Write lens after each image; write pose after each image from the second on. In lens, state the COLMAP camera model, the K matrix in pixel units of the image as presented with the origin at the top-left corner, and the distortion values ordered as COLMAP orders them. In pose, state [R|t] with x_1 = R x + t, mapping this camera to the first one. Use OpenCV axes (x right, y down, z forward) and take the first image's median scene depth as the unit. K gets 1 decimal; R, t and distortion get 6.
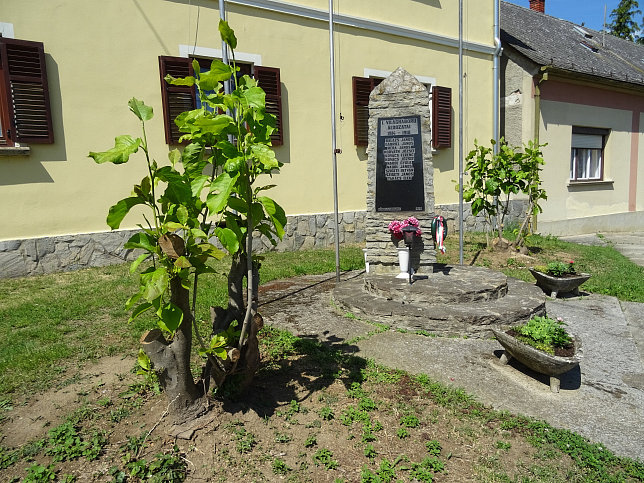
lens RADIAL K [[457.4, 0, 321.0], [0, 457.4, 241.8], [0, 0, 1]] dist [-0.014584, -0.006687]
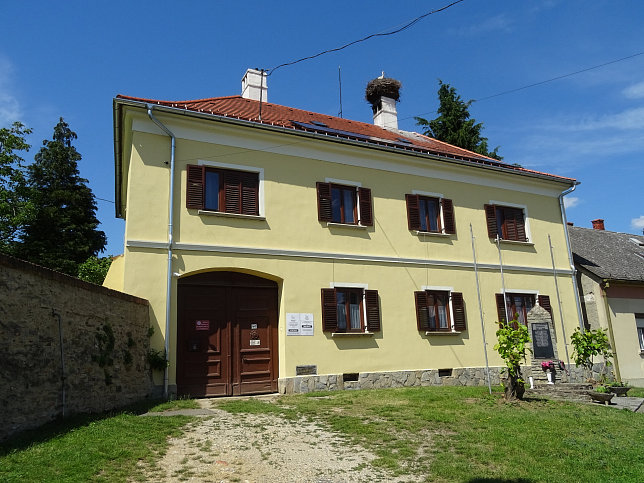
lens RADIAL K [[479.9, 0, 321.6], [0, 479.9, 240.5], [0, 0, 1]] dist [-0.000359, -0.007178]
pose [[0.990023, -0.028459, -0.138002, -0.374735], [-0.023219, 0.933054, -0.358987, 0.171656], [0.138979, 0.358609, 0.923084, -1.055971]]
